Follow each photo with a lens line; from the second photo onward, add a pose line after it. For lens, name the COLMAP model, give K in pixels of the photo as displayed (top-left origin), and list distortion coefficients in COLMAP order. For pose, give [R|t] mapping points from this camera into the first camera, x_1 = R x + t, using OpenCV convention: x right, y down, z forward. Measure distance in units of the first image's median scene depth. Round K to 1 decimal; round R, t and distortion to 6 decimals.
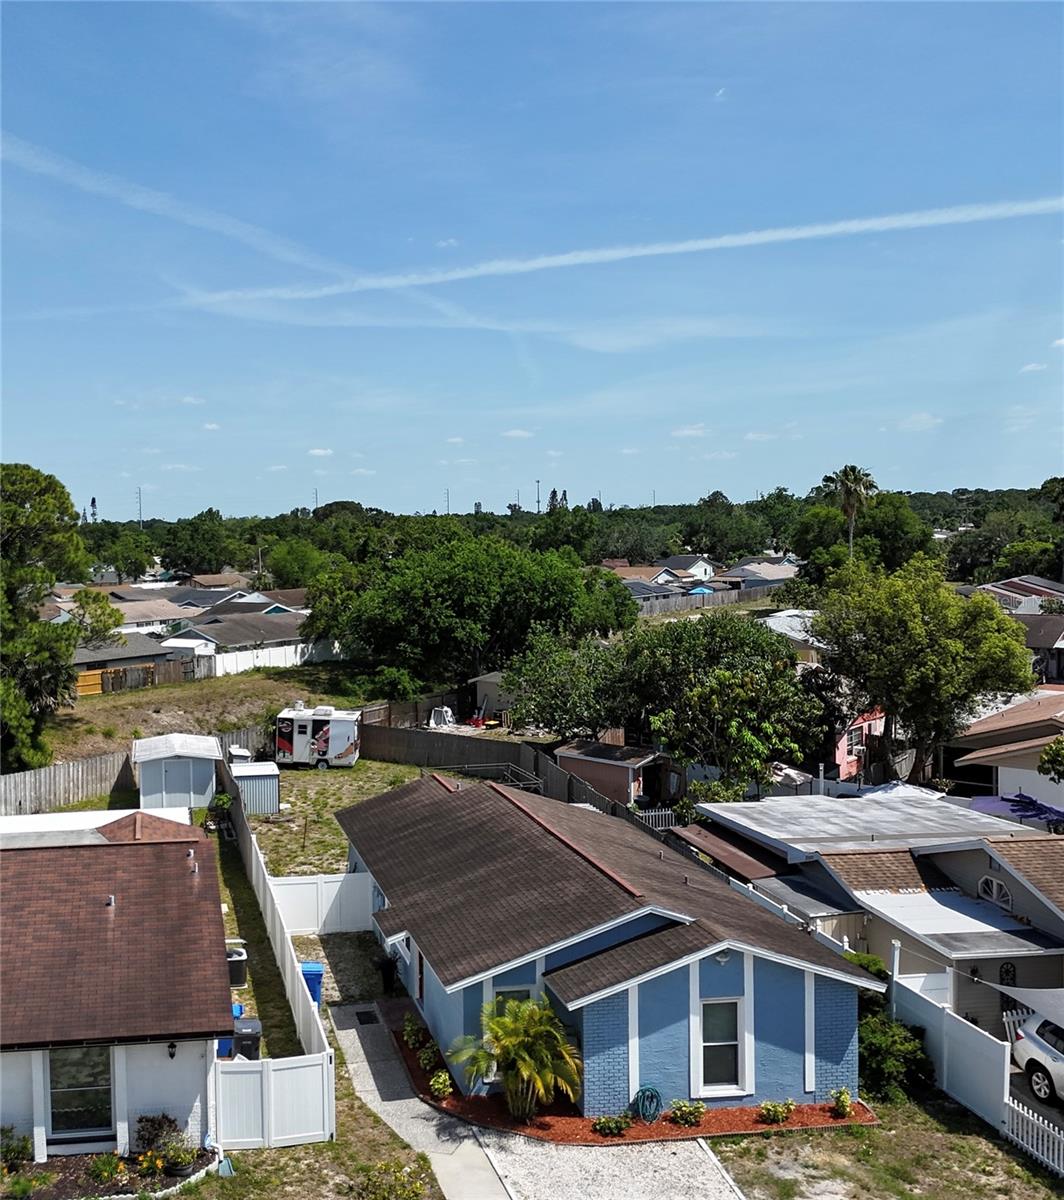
lens RADIAL K [[1283.4, 0, 293.1], [0, 1283.4, 590.1], [0, 0, 1]] dist [0.022889, 0.000000]
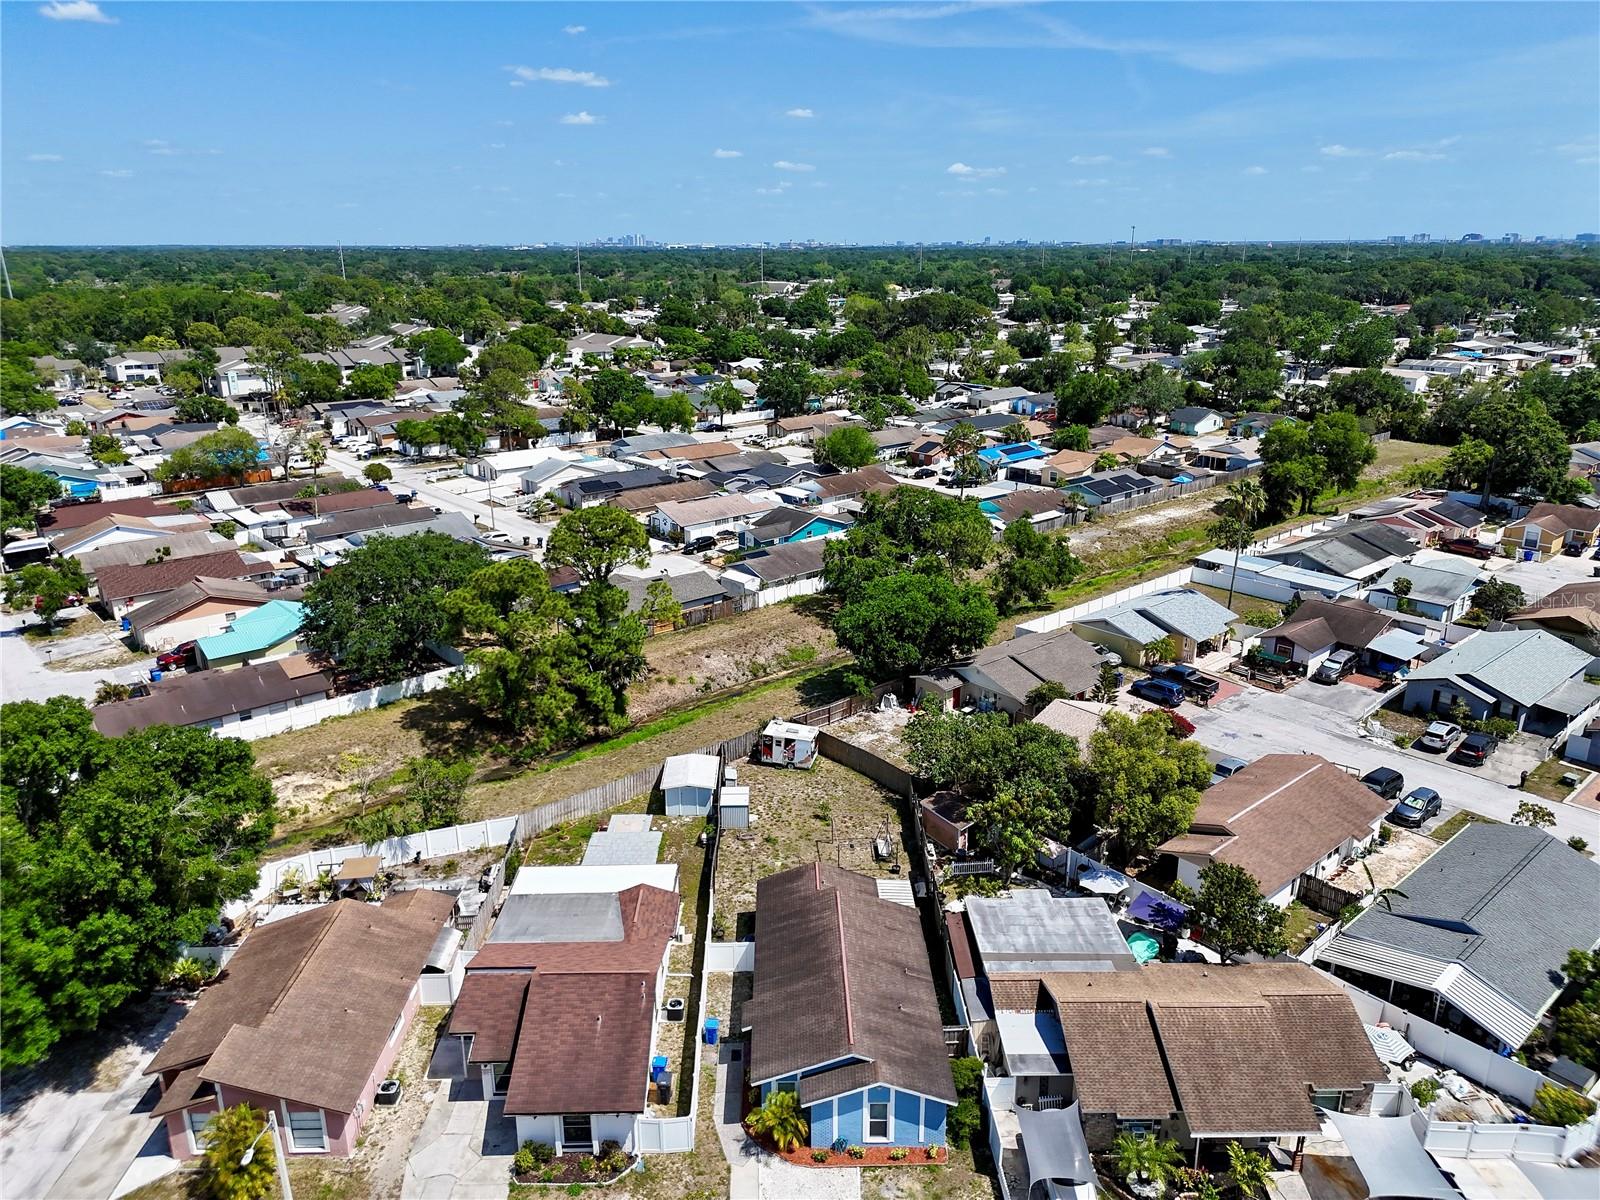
lens RADIAL K [[1123.9, 0, 793.6], [0, 1123.9, 578.1], [0, 0, 1]] dist [0.061825, -0.050708]
pose [[0.995149, 0.039434, -0.090127, 0.280128], [-0.017415, 0.972291, 0.233122, -0.805913], [0.096823, -0.230422, 0.968262, -0.519886]]
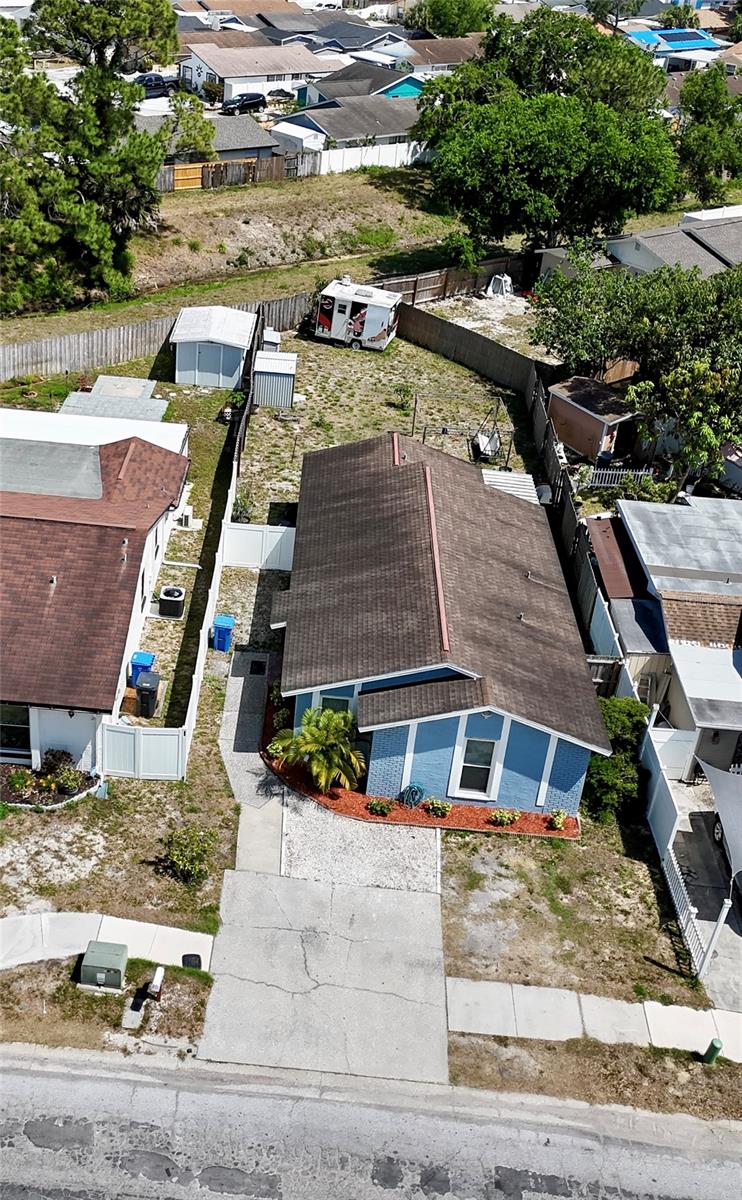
lens RADIAL K [[1279.7, 0, 260.5], [0, 1279.7, 576.7], [0, 0, 1]] dist [0.074771, 0.000000]
pose [[0.980763, 0.155549, -0.117936, 0.204414], [-0.086309, 0.887456, 0.452739, -0.347700], [0.175086, -0.433851, 0.883809, -0.111244]]
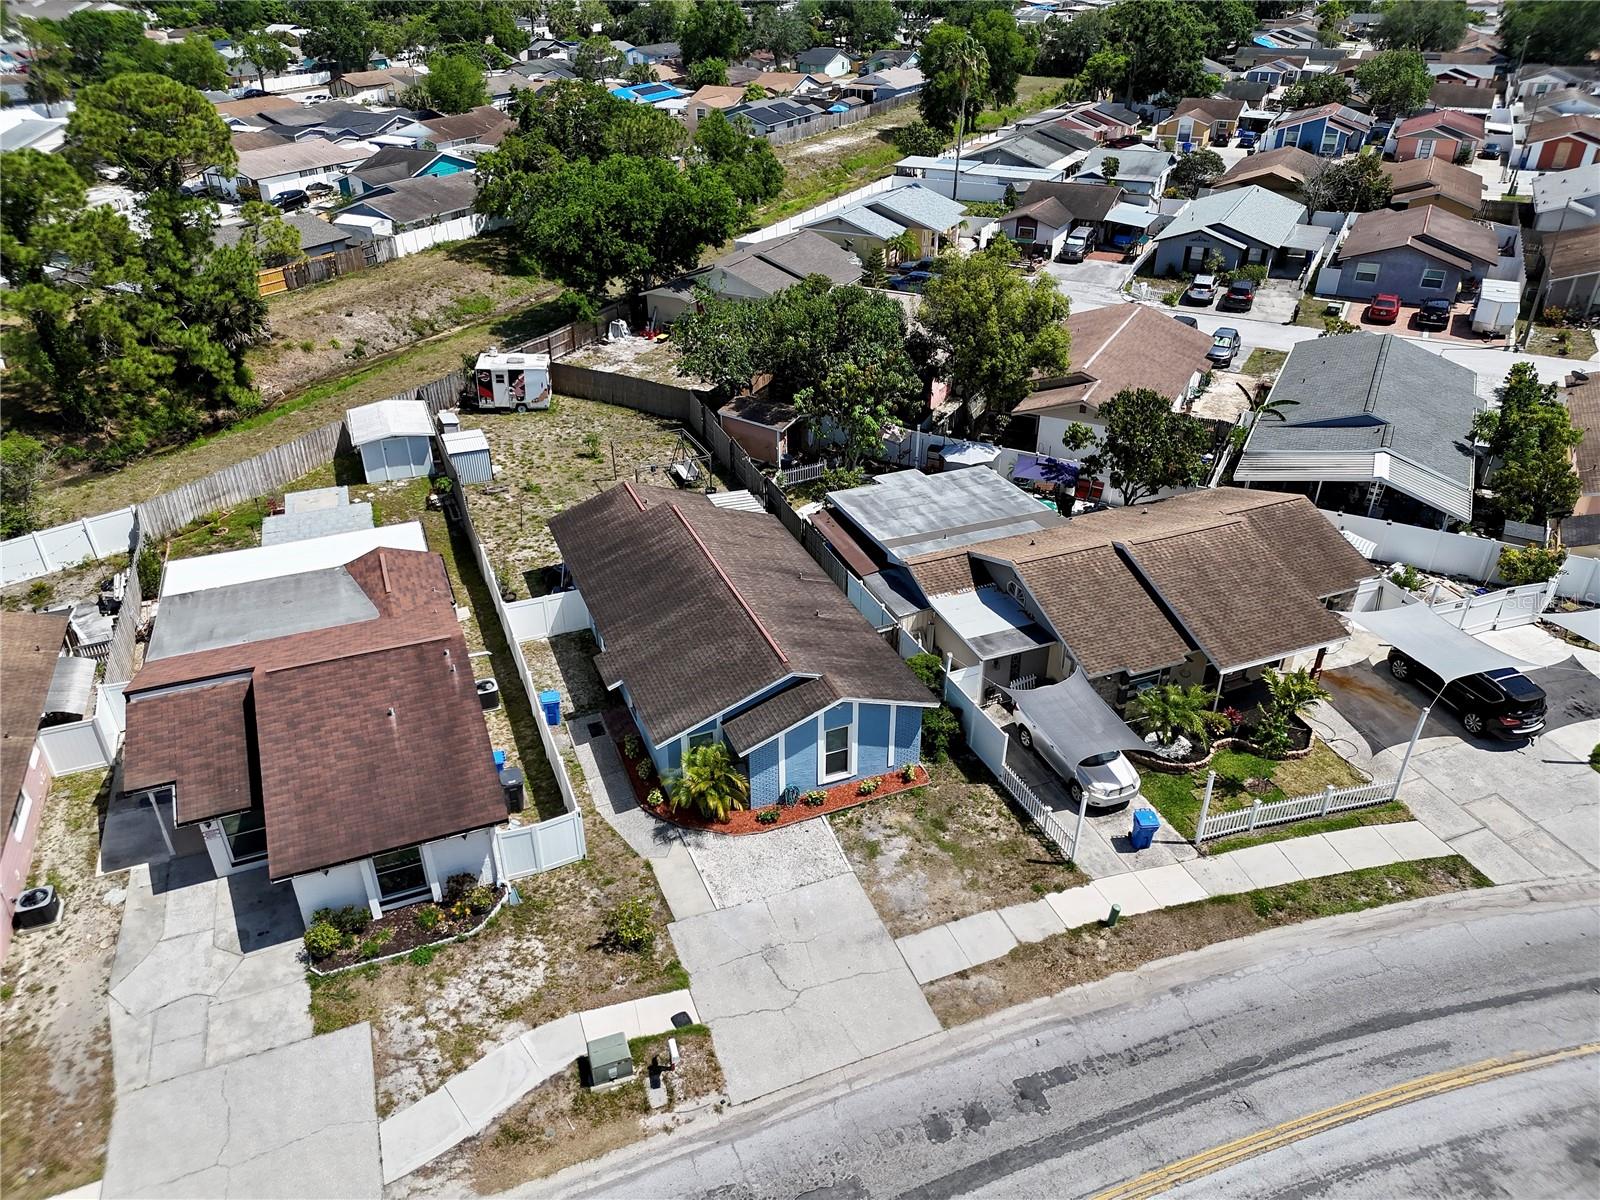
lens RADIAL K [[1123.9, 0, 795.9], [0, 1123.9, 585.8], [0, 0, 1]] dist [0.061825, -0.050708]
pose [[0.963014, -0.123107, 0.239686, -0.006682], [0.003122, 0.894567, 0.446924, -0.354853], [-0.269434, -0.429645, 0.861864, -0.035734]]
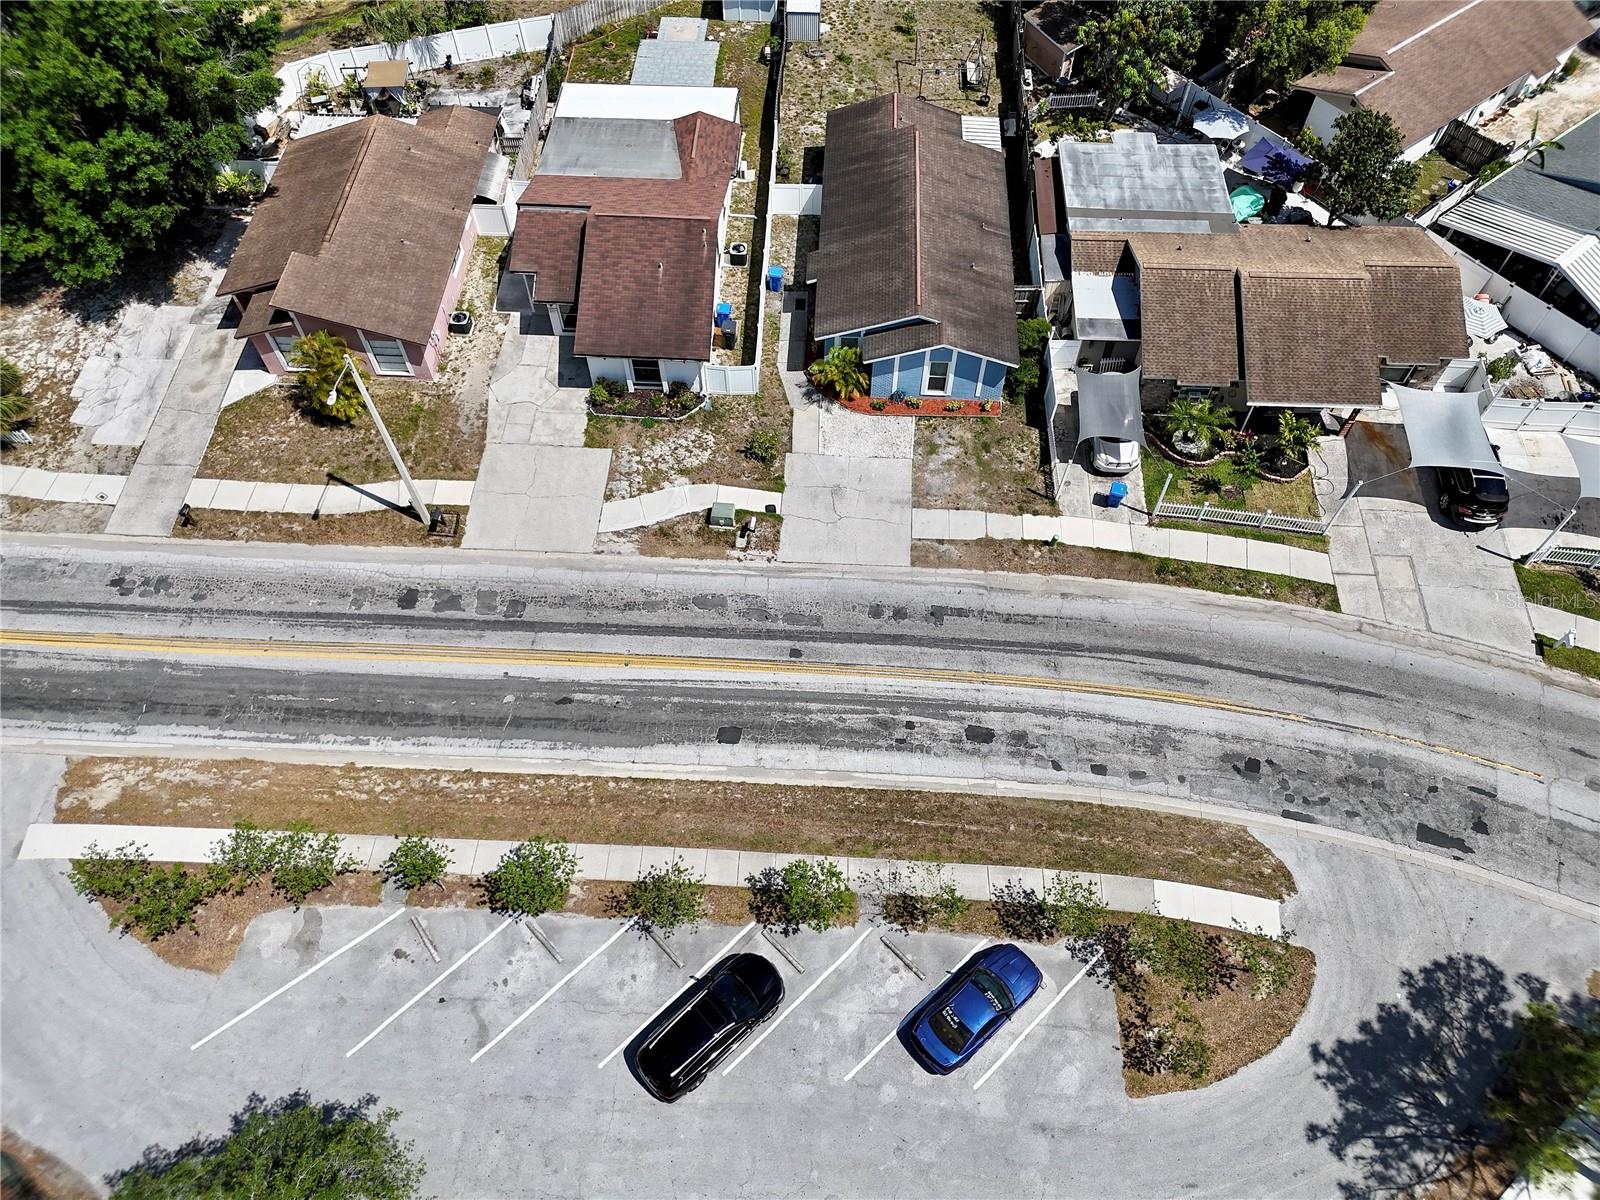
lens RADIAL K [[1123.9, 0, 794.5], [0, 1123.9, 596.4], [0, 0, 1]] dist [0.061825, -0.050708]
pose [[0.986866, 0.140408, -0.079877, 0.255014], [-0.018808, 0.590984, 0.806464, -0.810883], [0.160441, -0.794369, 0.585863, -0.370877]]
